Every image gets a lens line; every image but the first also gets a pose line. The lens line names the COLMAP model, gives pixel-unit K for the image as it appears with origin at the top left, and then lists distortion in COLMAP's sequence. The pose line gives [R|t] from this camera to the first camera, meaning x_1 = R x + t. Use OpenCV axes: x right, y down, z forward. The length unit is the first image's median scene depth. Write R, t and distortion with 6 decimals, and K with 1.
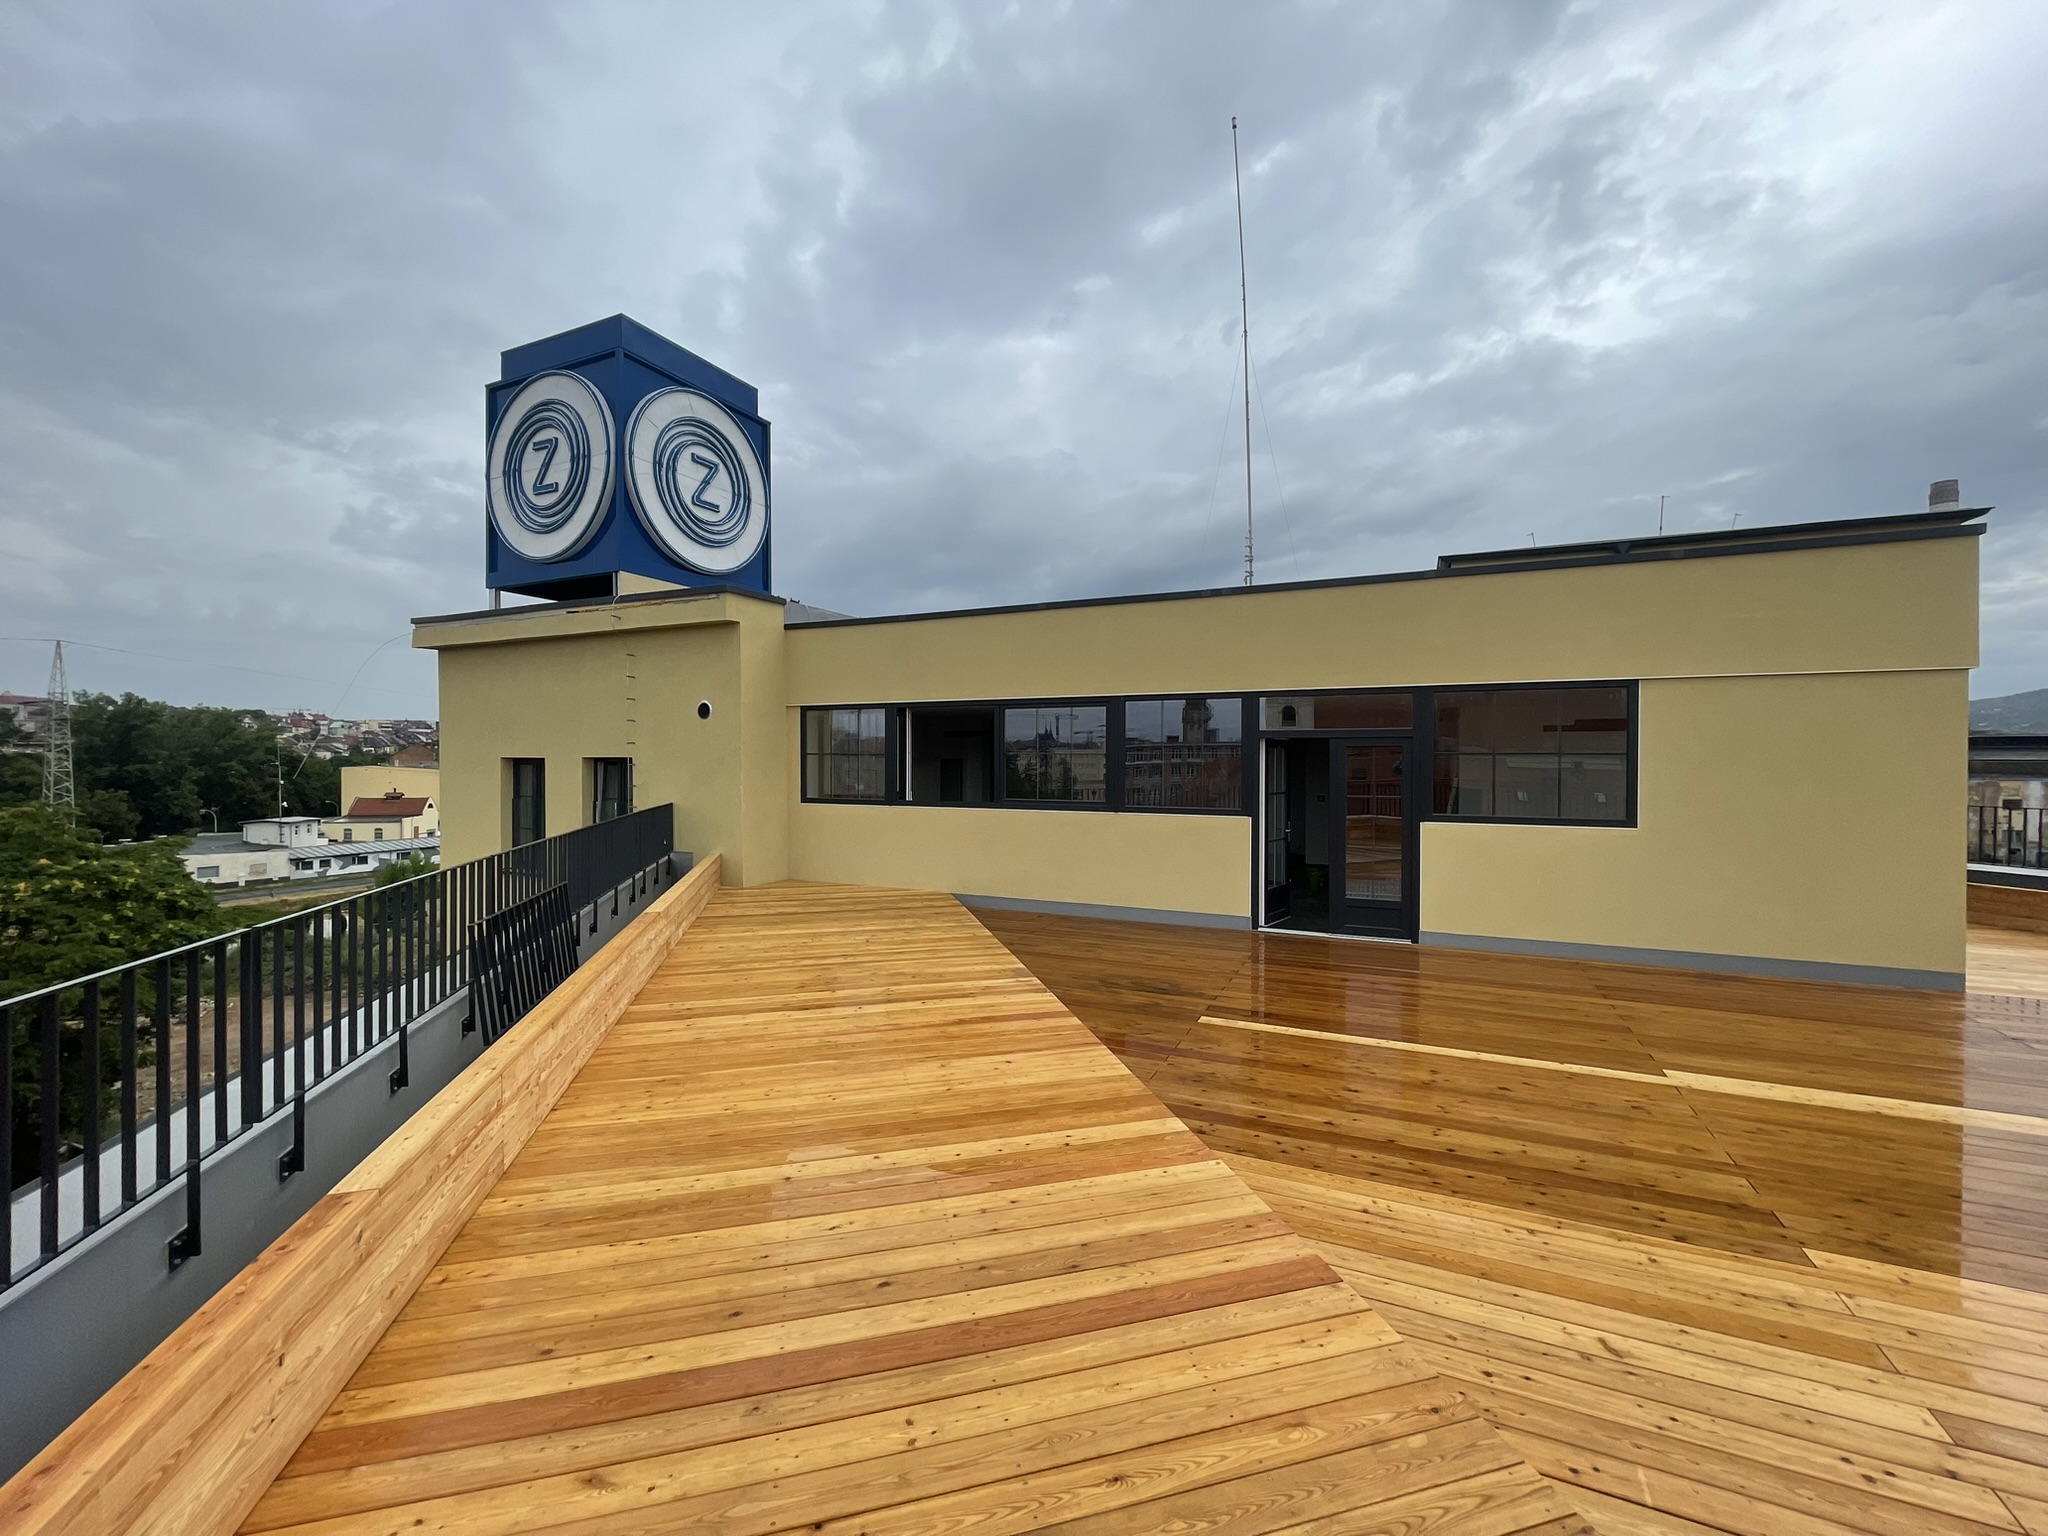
lens RADIAL K [[831.1, 0, 1029.9], [0, 831.1, 768.9], [0, 0, 1]] dist [0.001461, 0.000824]
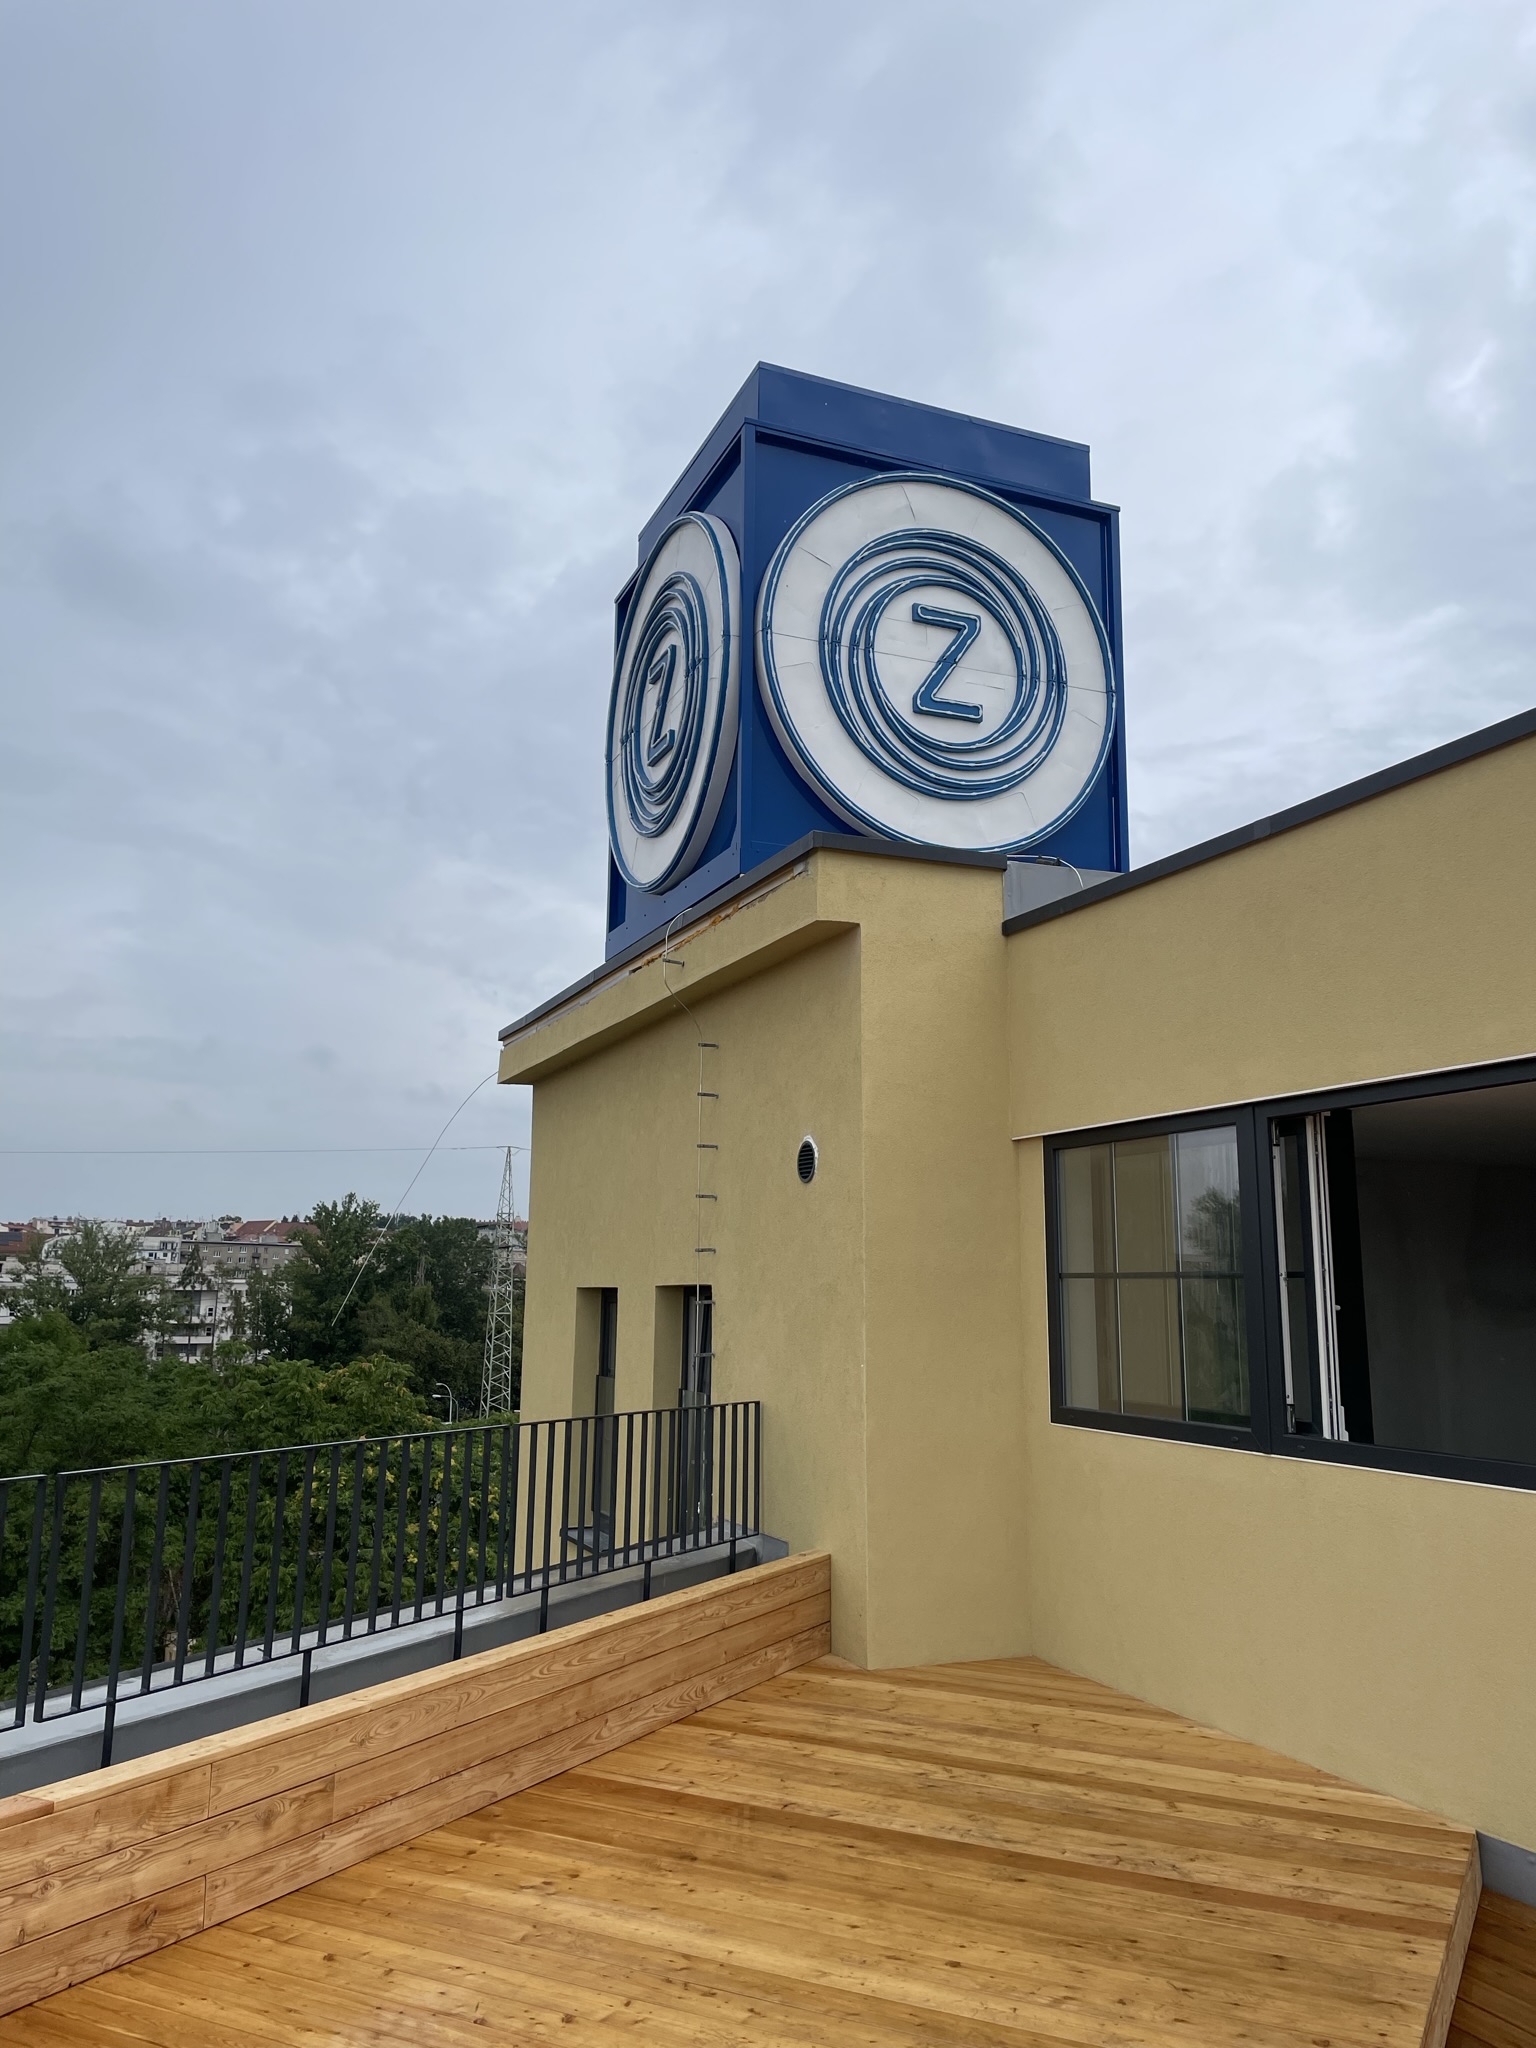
lens RADIAL K [[1531.5, 0, 757.6], [0, 1531.5, 1022.1], [0, 0, 1]] dist [0.049245, -0.047239]
pose [[0.732391, -0.116201, -0.670895, 0.063938], [-0.019474, 0.981352, -0.191231, 0.002204], [0.680606, 0.153121, 0.716470, 0.382096]]
